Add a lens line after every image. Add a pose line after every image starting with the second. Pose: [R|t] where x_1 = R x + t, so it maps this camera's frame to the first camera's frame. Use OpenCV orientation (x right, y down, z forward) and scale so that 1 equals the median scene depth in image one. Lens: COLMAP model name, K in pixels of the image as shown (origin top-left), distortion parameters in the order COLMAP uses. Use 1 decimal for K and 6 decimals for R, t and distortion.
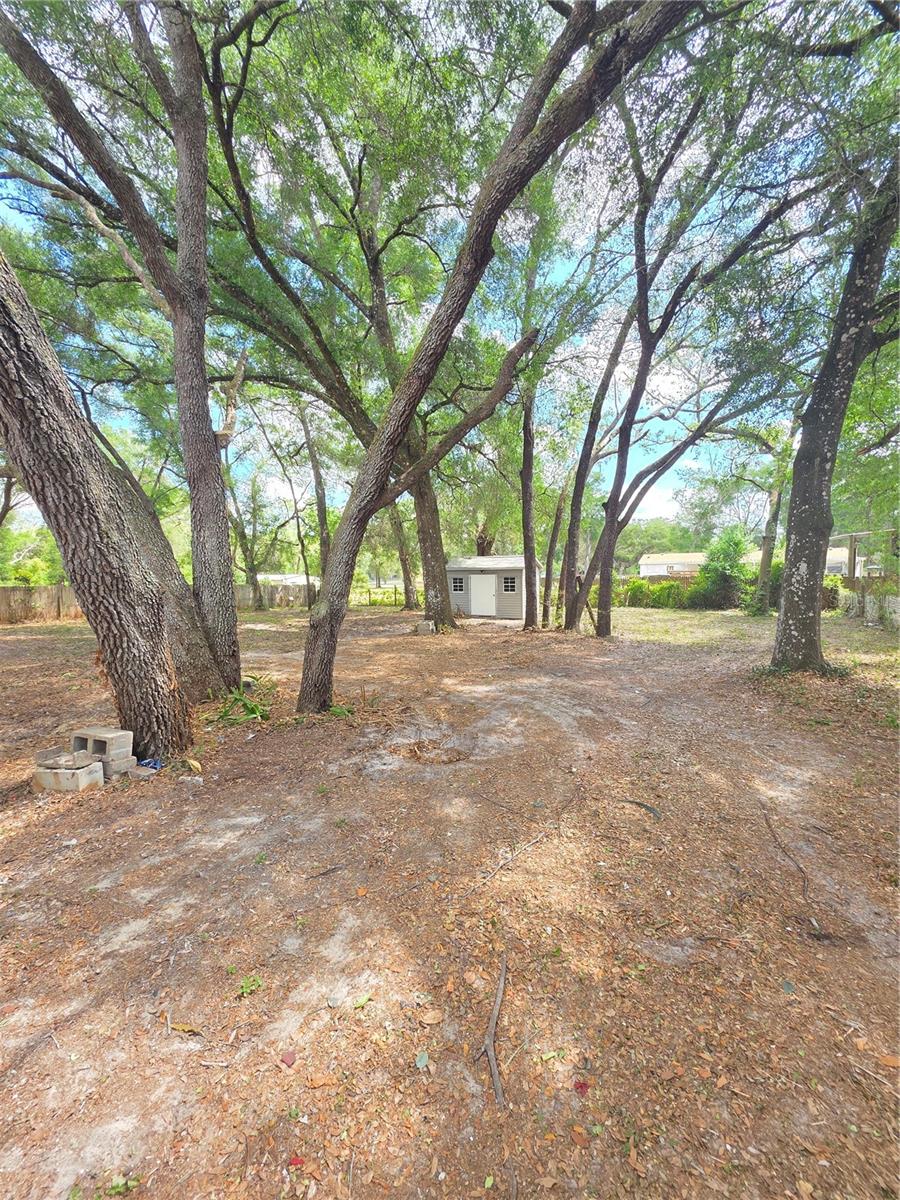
lens RADIAL K [[480.4, 0, 454.4], [0, 480.4, 606.0], [0, 0, 1]] dist [0.002936, 0.000021]
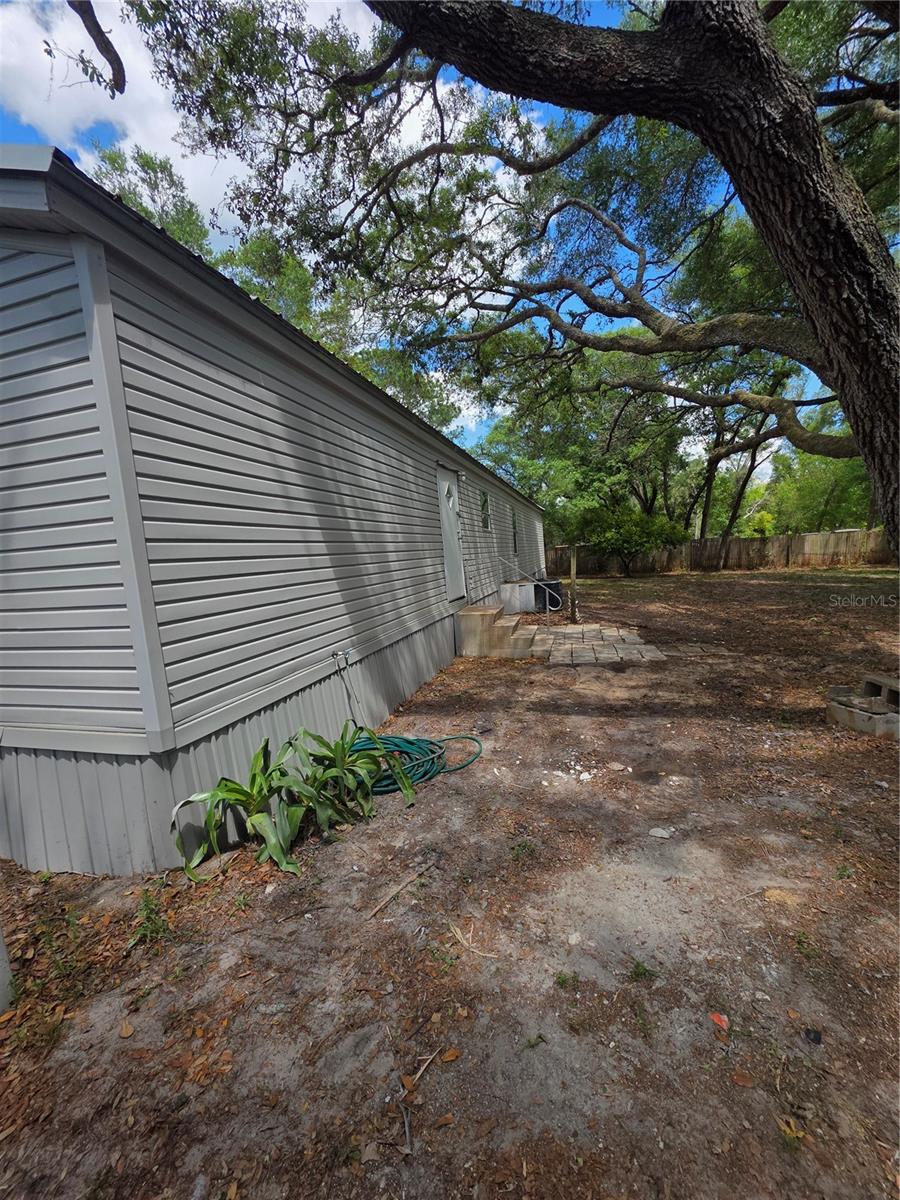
lens RADIAL K [[480.4, 0, 454.4], [0, 480.4, 606.0], [0, 0, 1]] dist [0.002936, 0.000021]
pose [[0.309660, 0.091629, -0.946422, -0.127133], [0.007546, 0.995078, 0.098808, 0.011576], [0.950818, -0.037738, 0.307444, -0.121099]]
